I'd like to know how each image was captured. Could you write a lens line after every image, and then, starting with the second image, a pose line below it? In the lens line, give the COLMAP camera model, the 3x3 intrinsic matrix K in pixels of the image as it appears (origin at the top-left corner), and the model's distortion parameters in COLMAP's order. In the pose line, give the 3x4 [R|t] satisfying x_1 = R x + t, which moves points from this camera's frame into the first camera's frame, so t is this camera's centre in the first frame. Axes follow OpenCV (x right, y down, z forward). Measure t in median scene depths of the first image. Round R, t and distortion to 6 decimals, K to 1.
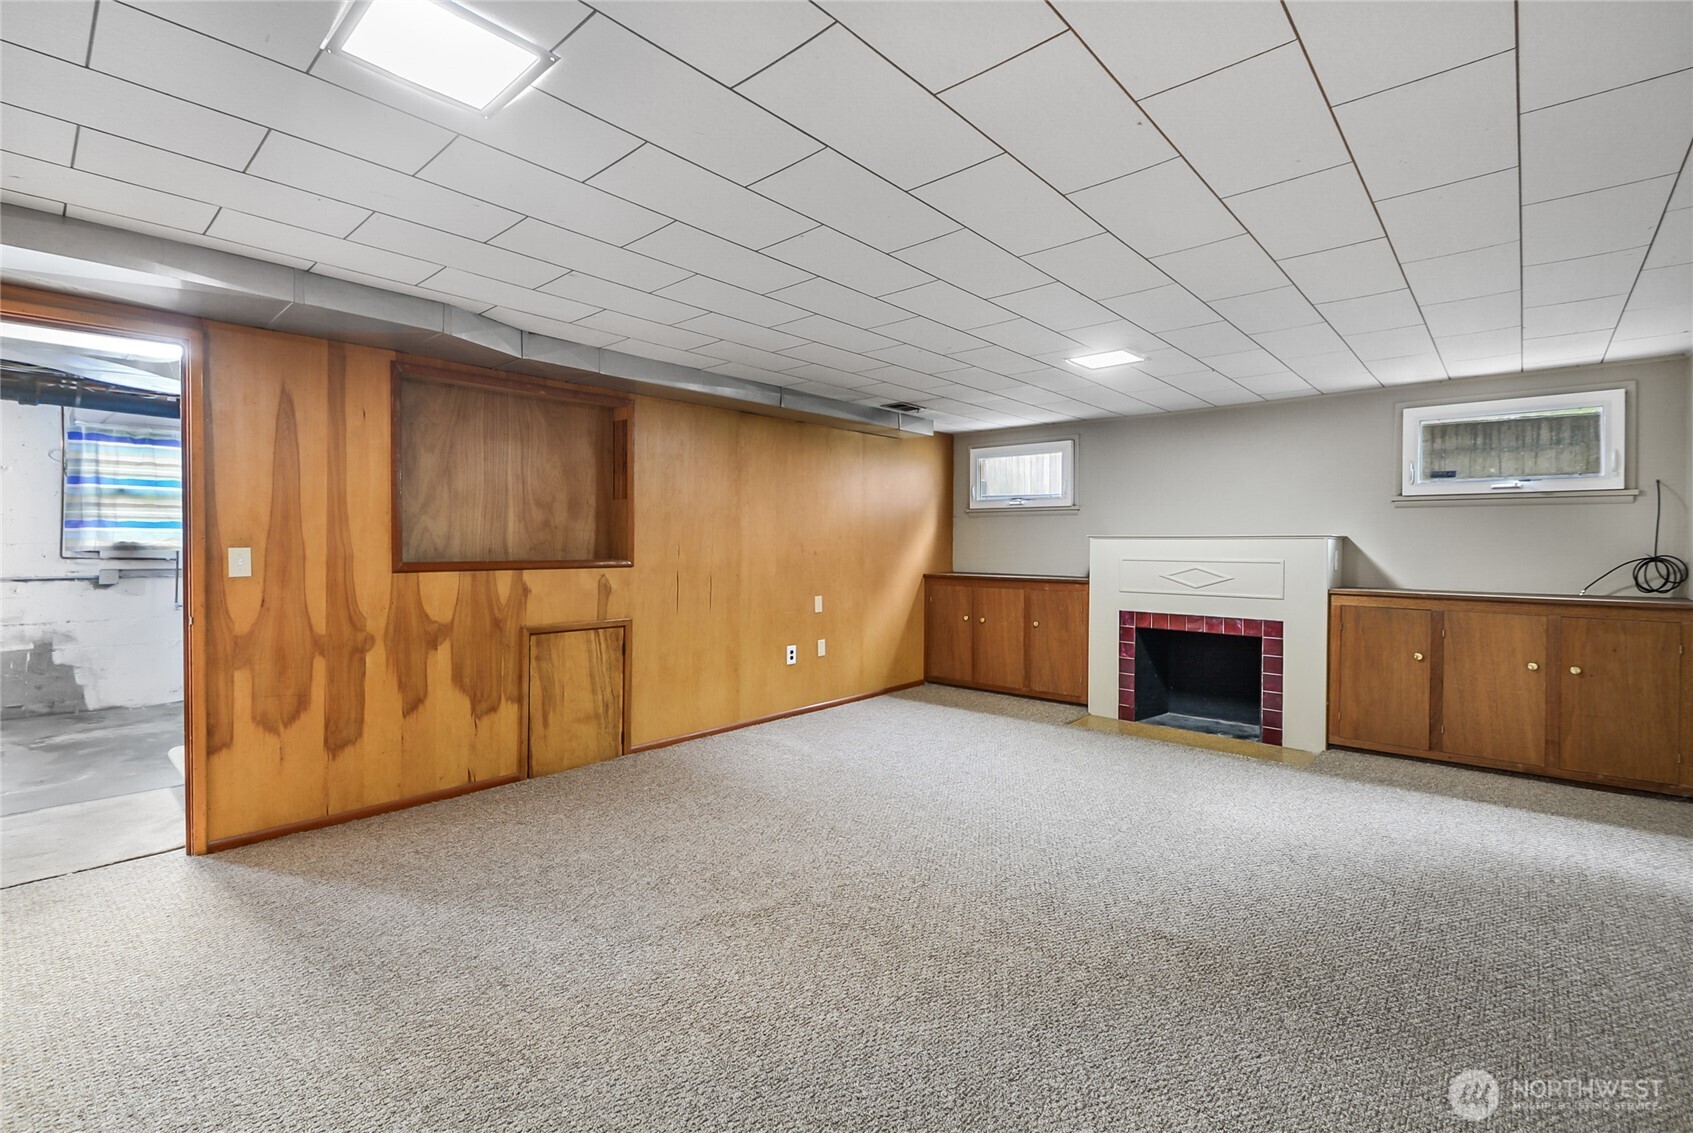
lens RADIAL K [[750.4, 0, 845.3], [0, 750.4, 547.1], [0, 0, 1]] dist [0.002342, -0.004009]
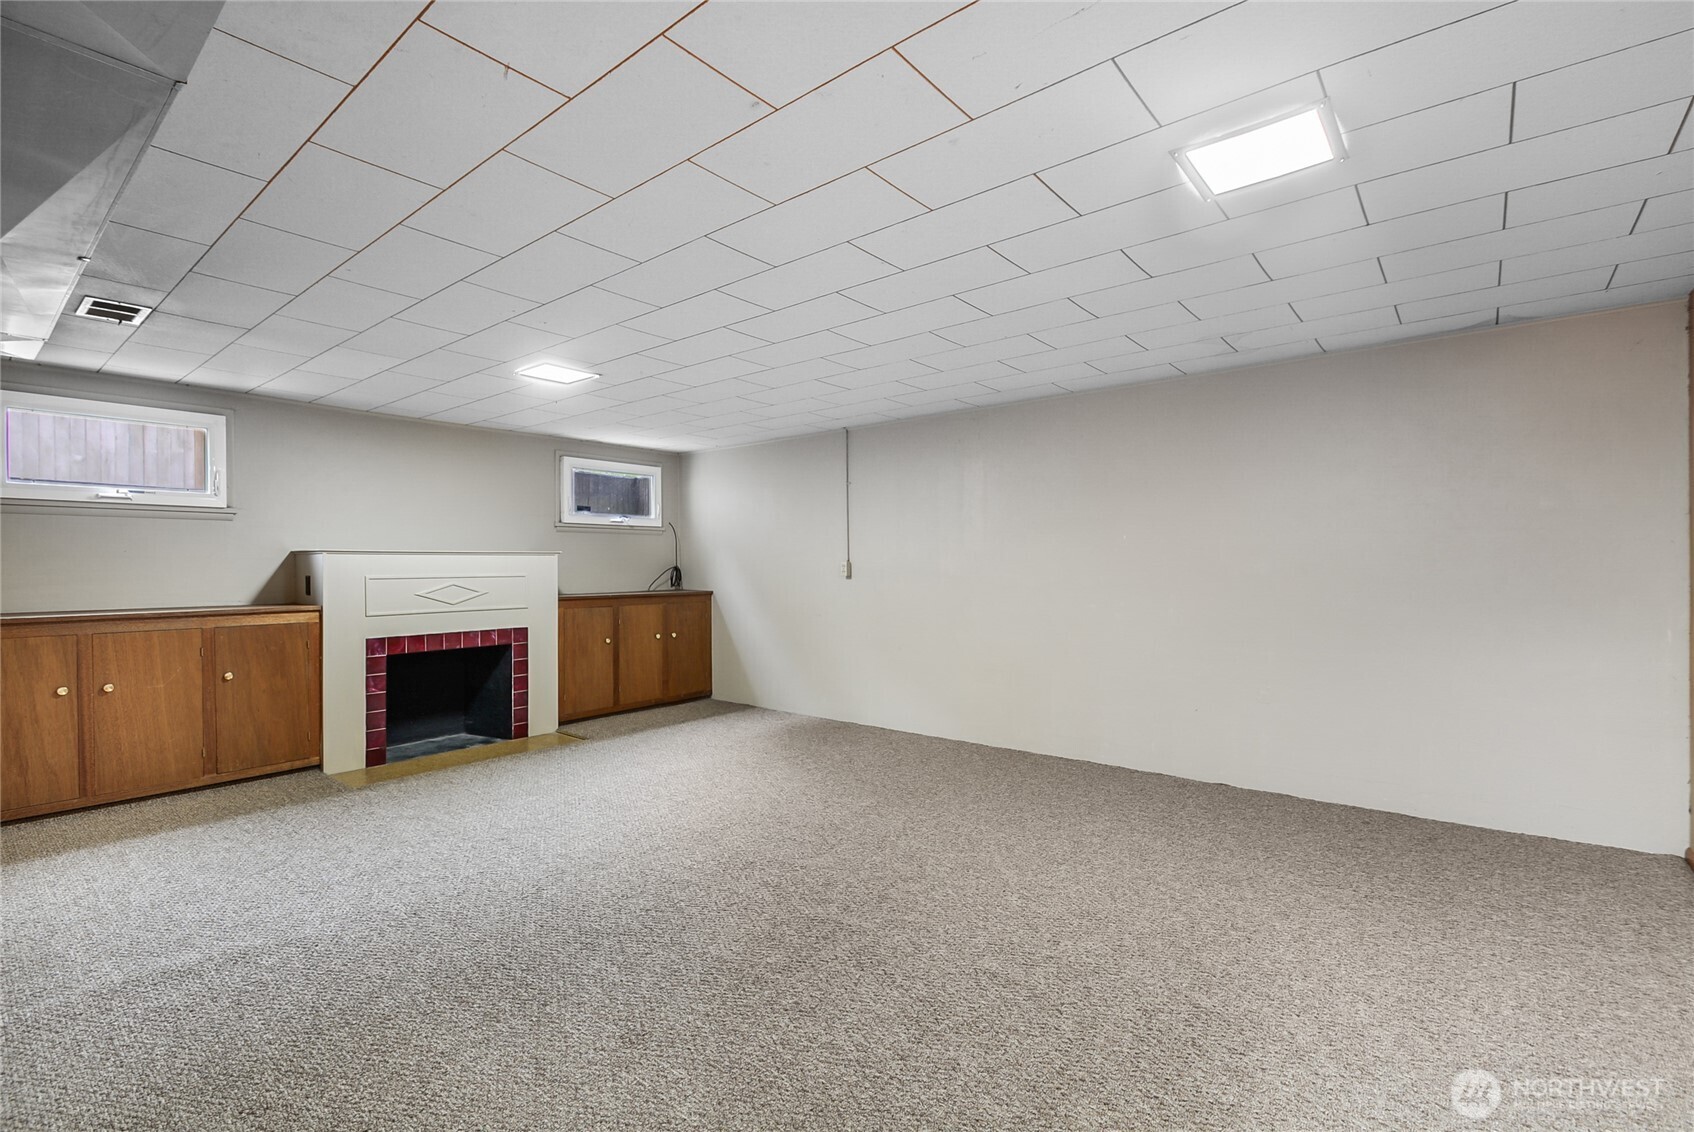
lens RADIAL K [[750.5, 0, 837.3], [0, 750.5, 562.0], [0, 0, 1]] dist [0.024945, -0.017560]
pose [[-0.038384, -0.003956, 0.999255, -0.609386], [0.010528, 0.999935, 0.004363, -0.000606], [-0.999208, 0.010688, -0.038340, 0.600060]]
